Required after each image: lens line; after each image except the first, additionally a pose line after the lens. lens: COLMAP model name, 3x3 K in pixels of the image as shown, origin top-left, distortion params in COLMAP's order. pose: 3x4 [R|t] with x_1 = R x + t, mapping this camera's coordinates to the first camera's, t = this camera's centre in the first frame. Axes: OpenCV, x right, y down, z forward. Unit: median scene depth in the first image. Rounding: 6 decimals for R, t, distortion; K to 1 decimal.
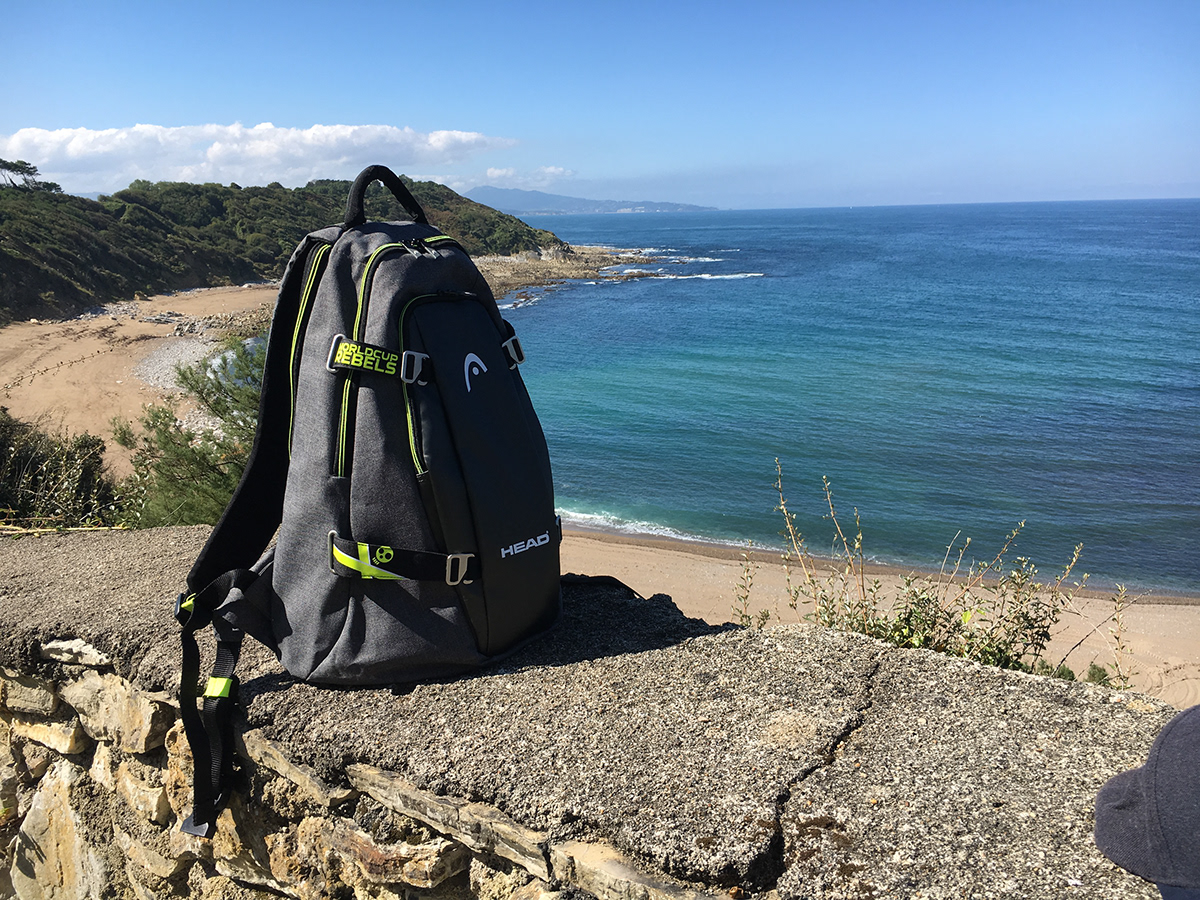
lens RADIAL K [[1025.1, 0, 595.8], [0, 1025.1, 447.9], [0, 0, 1]] dist [0.074904, -0.109301]
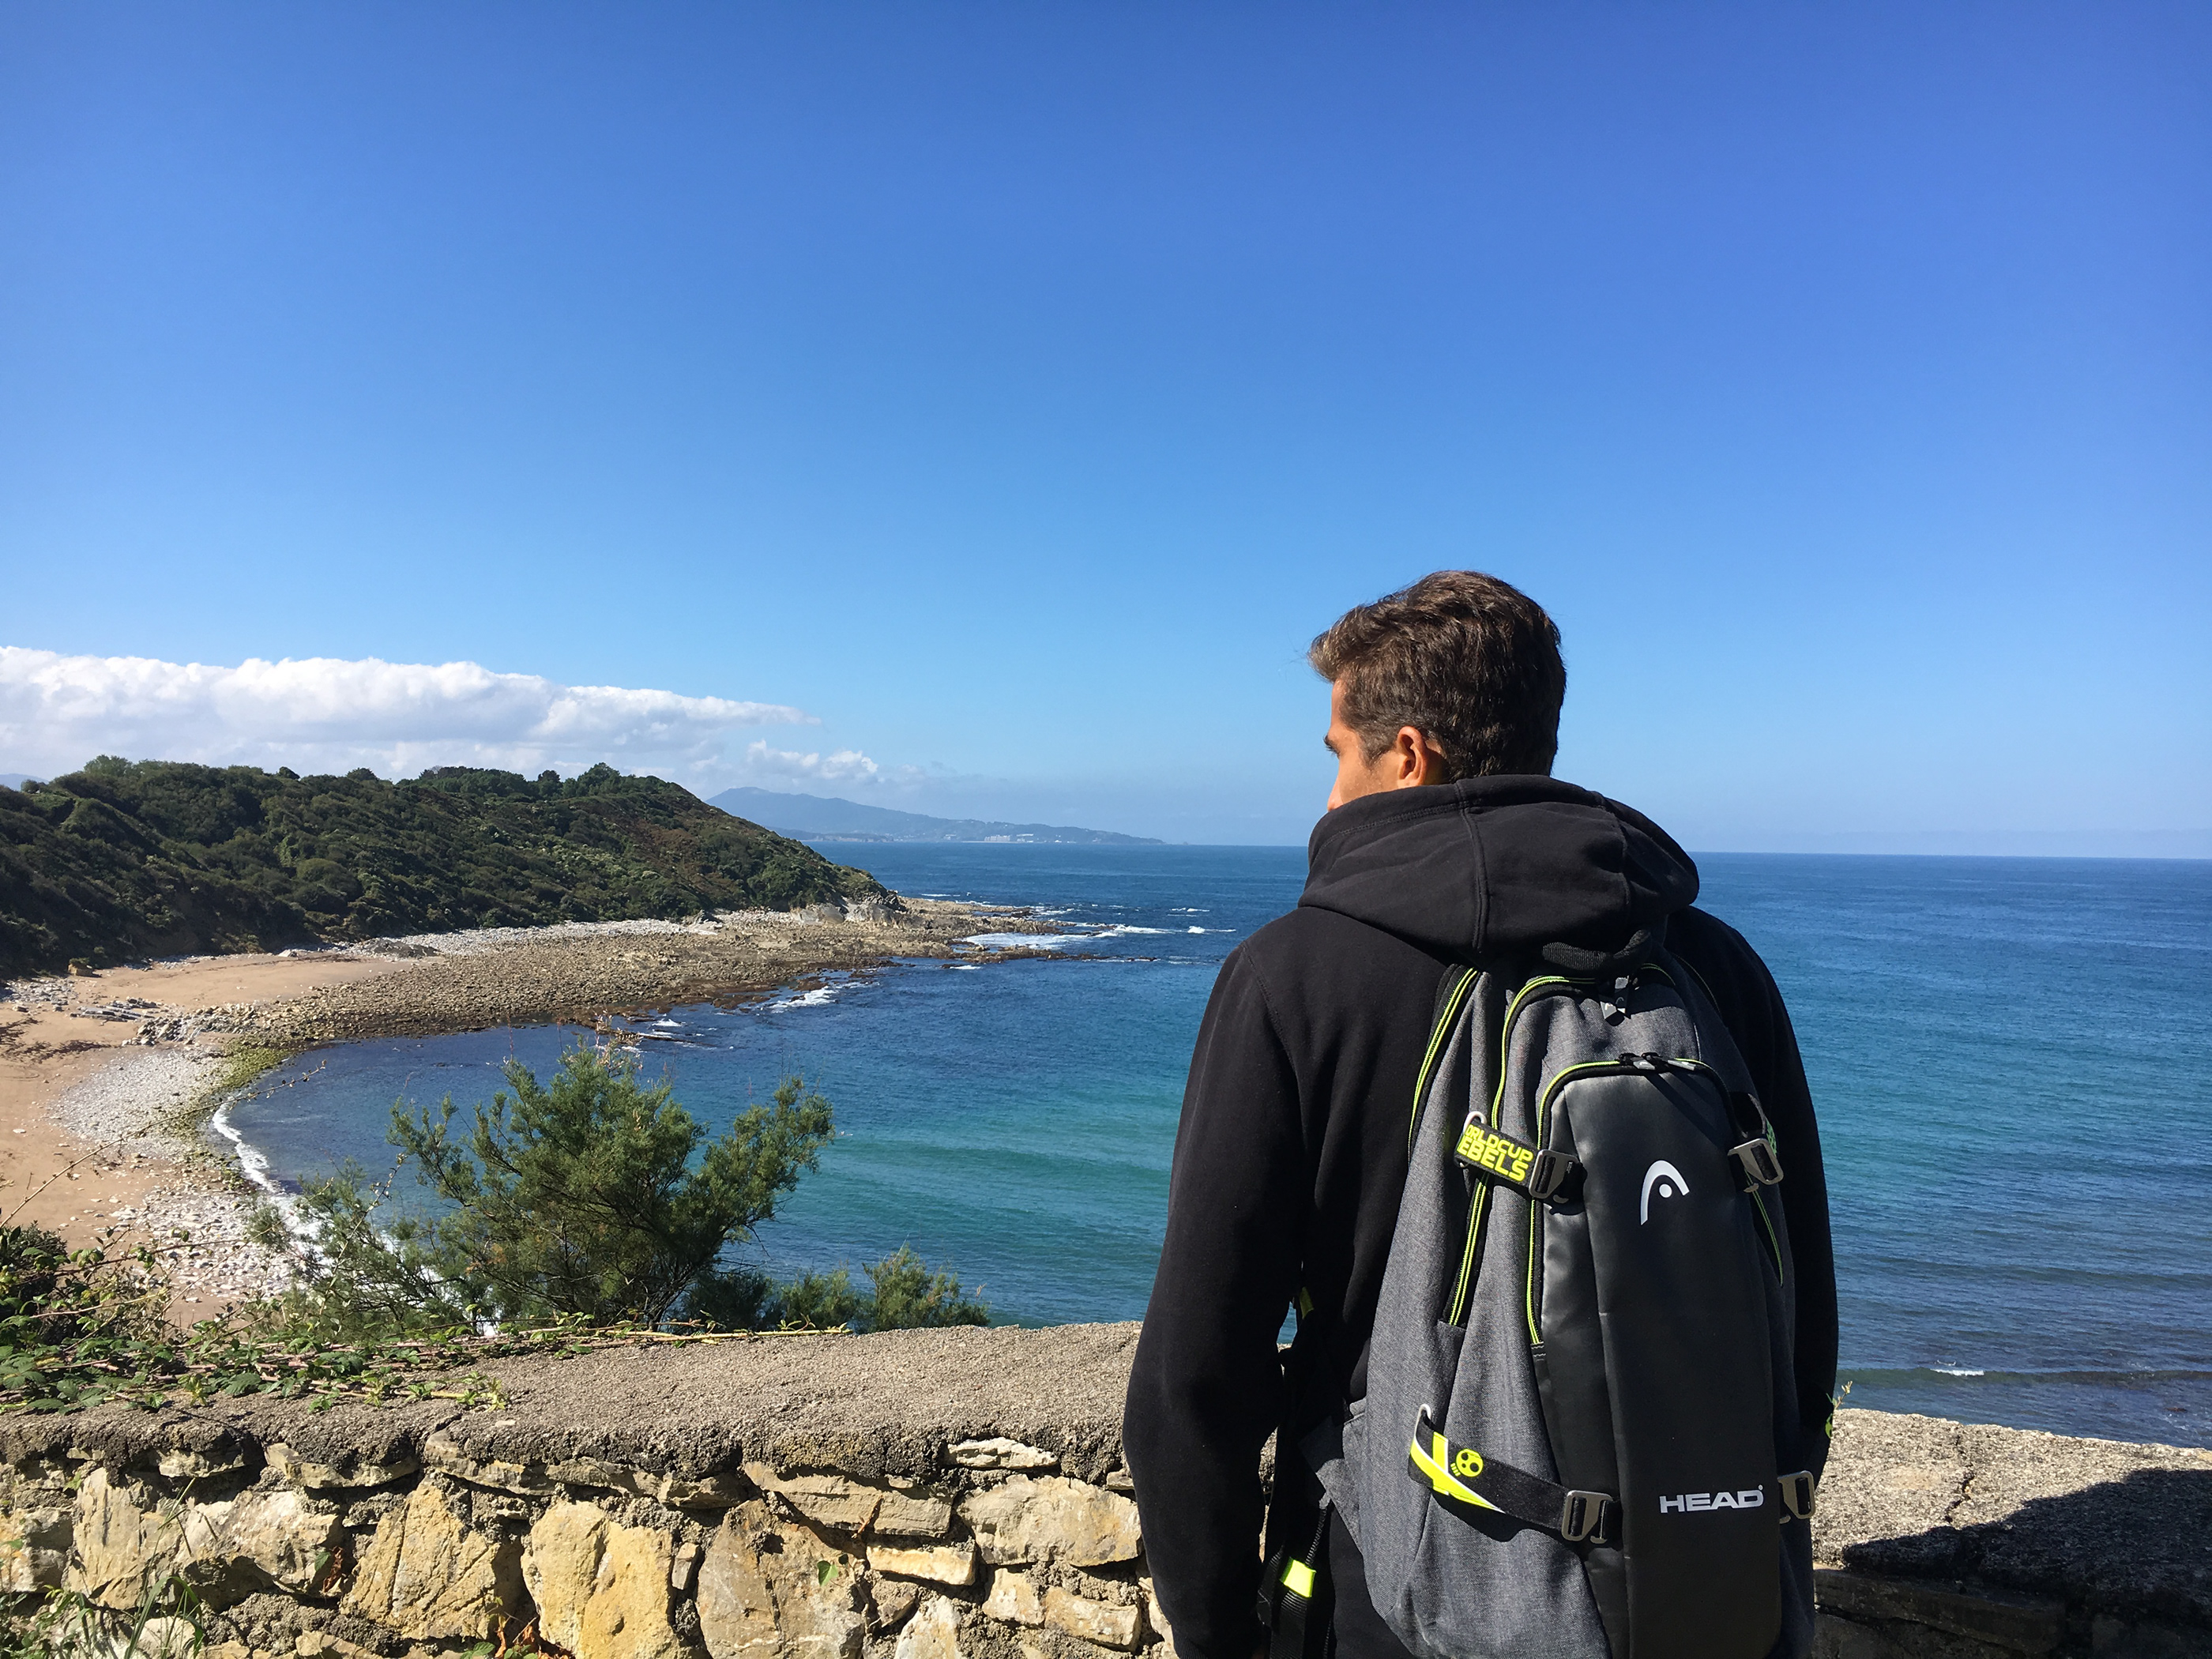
lens RADIAL K [[1889.5, 0, 1098.2], [0, 1889.5, 825.7], [0, 0, 1]] dist [0.074904, -0.109301]
pose [[0.995773, 0.036705, 0.084198, -0.543203], [-0.016244, 0.972607, -0.231887, 0.049136], [-0.090403, 0.229539, 0.969092, -0.660279]]
